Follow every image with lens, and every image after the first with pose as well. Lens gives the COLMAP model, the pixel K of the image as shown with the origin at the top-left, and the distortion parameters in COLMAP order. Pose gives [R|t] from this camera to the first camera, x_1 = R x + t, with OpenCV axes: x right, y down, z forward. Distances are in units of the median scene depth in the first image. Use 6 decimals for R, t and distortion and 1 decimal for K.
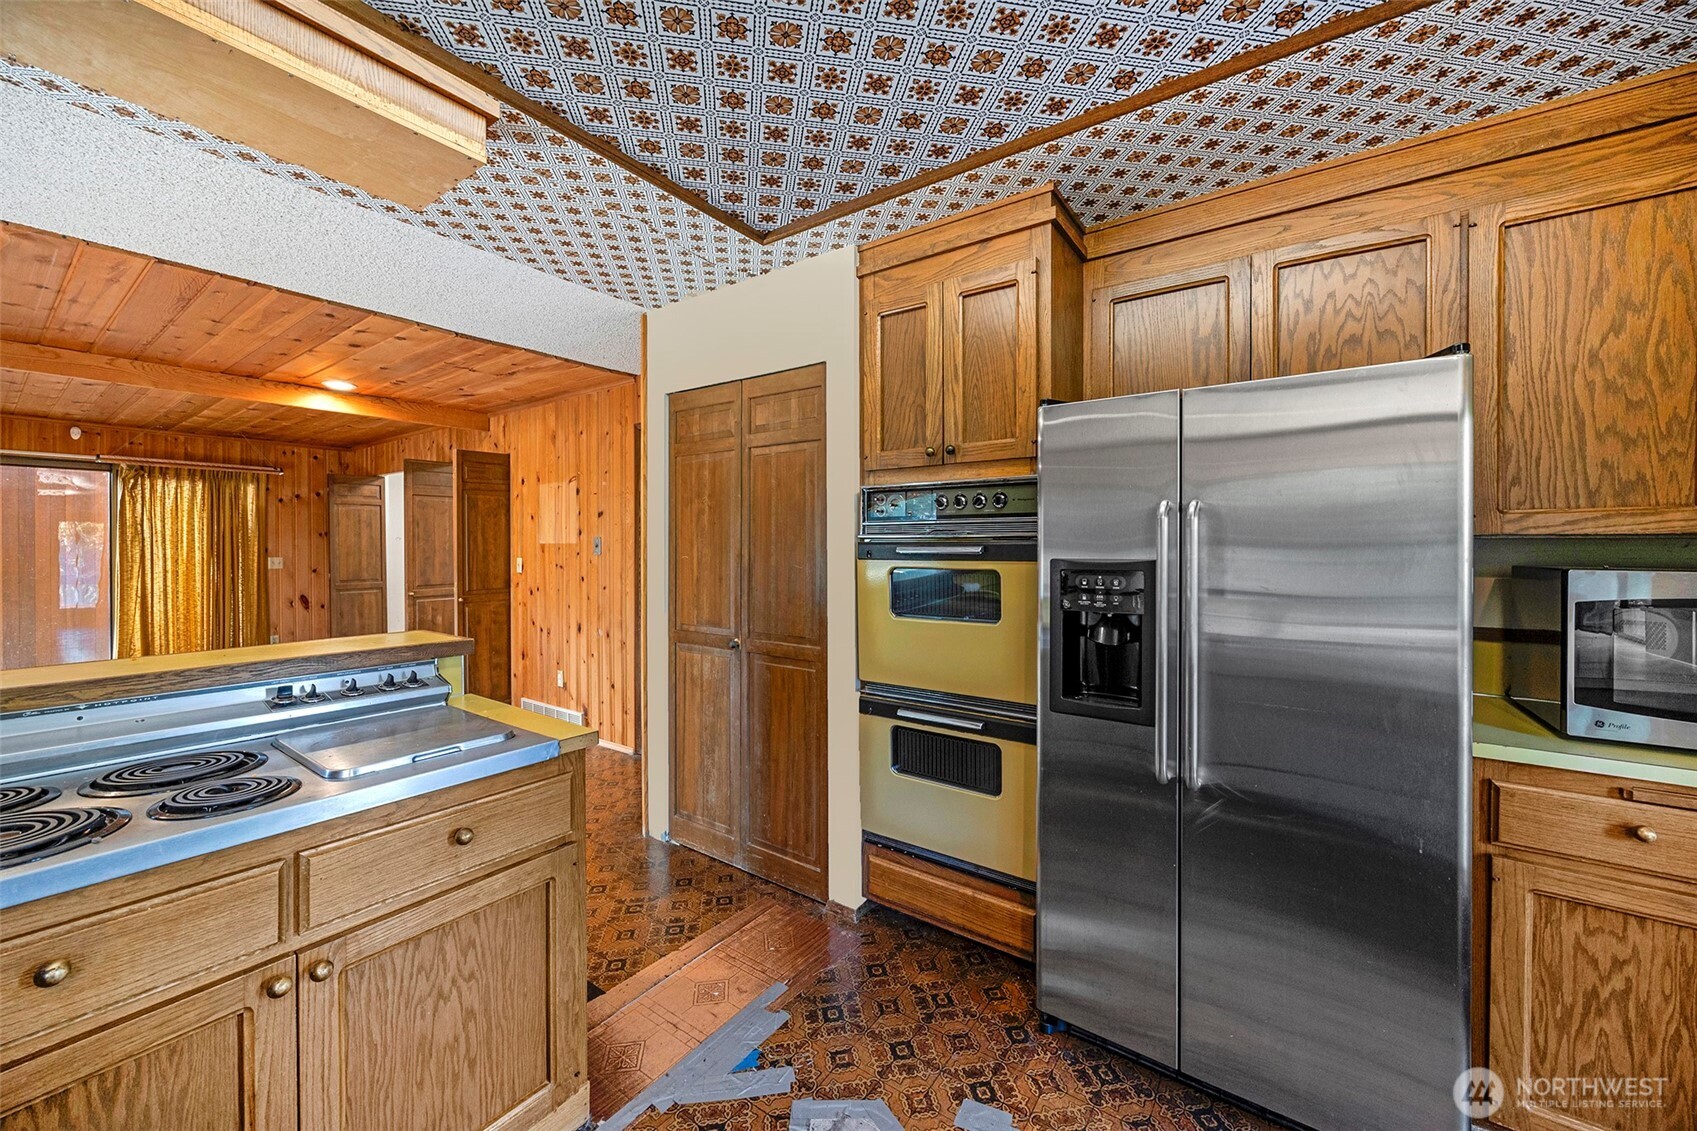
lens RADIAL K [[654.4, 0, 848.7], [0, 654.4, 552.7], [0, 0, 1]] dist [0.001860, 0.000165]
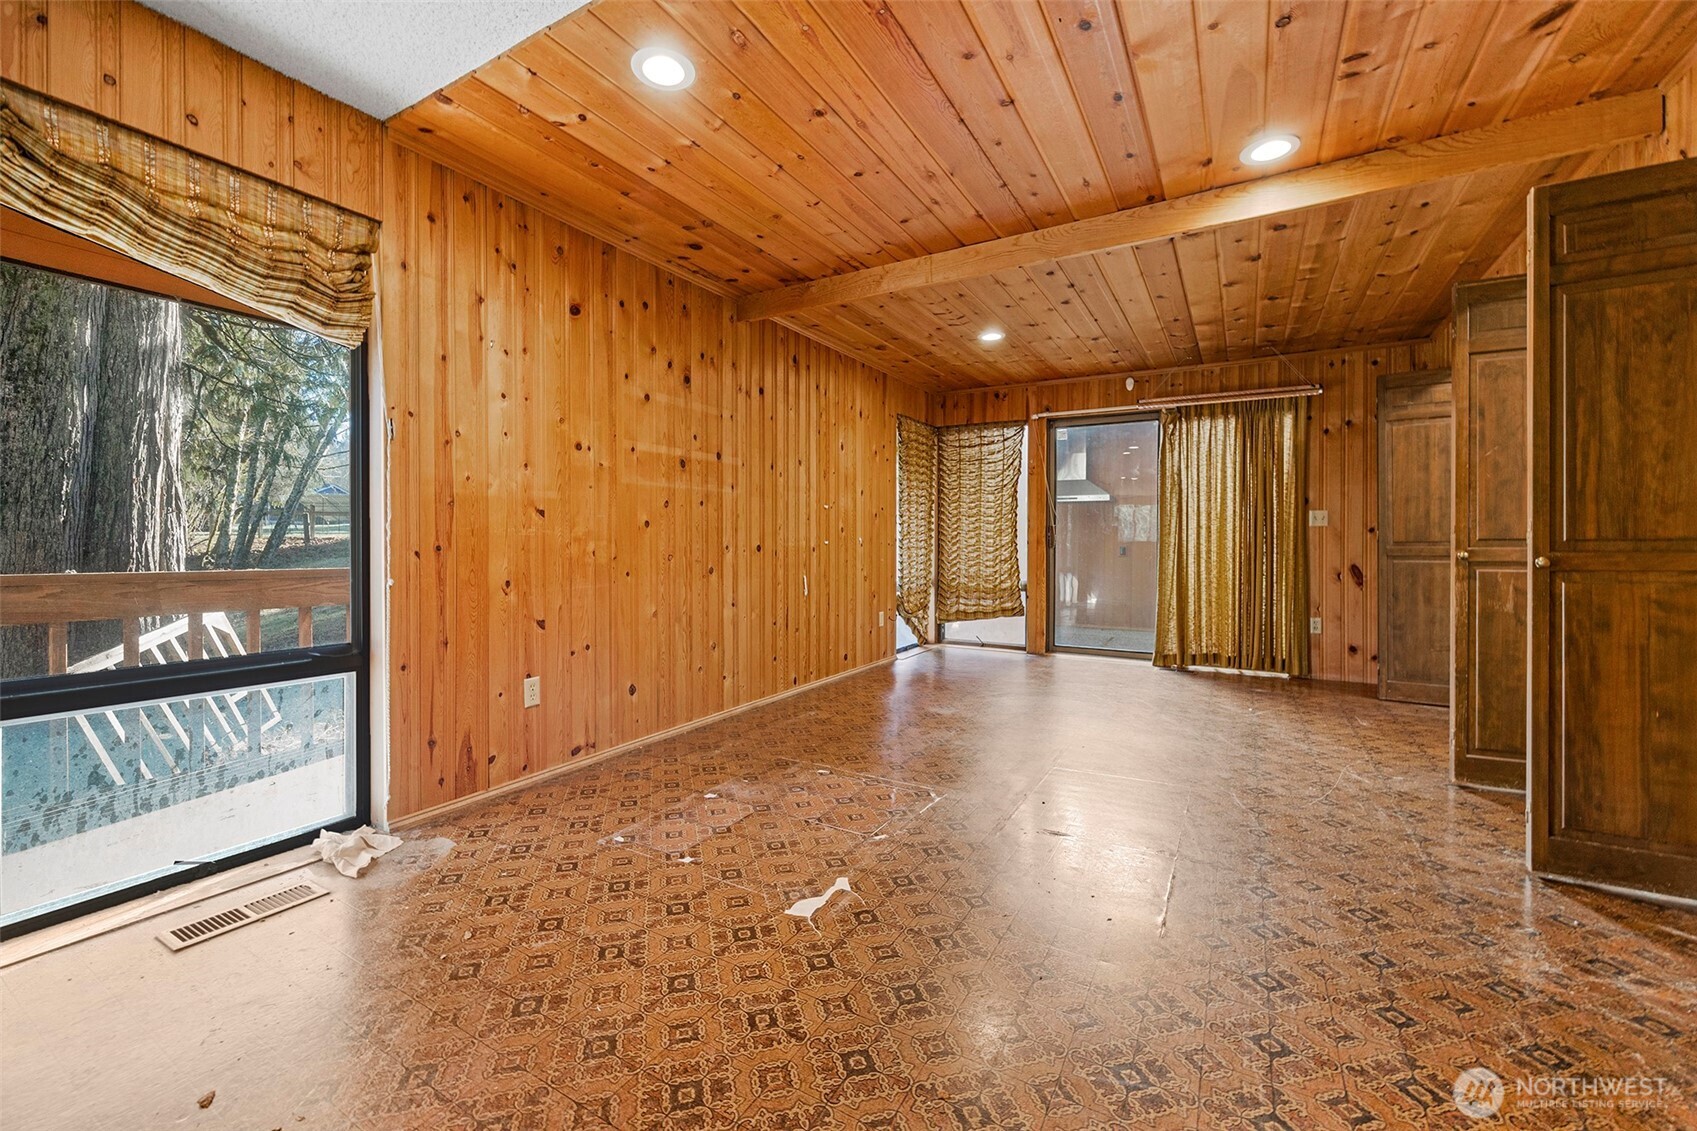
lens RADIAL K [[691.5, 0, 857.2], [0, 691.5, 544.9], [0, 0, 1]] dist [-0.004177, -0.000427]
pose [[0.104809, 0.002901, -0.994488, -0.172385], [-0.011713, 0.999930, 0.001683, 0.051593], [0.994423, 0.011472, 0.104835, 0.424640]]
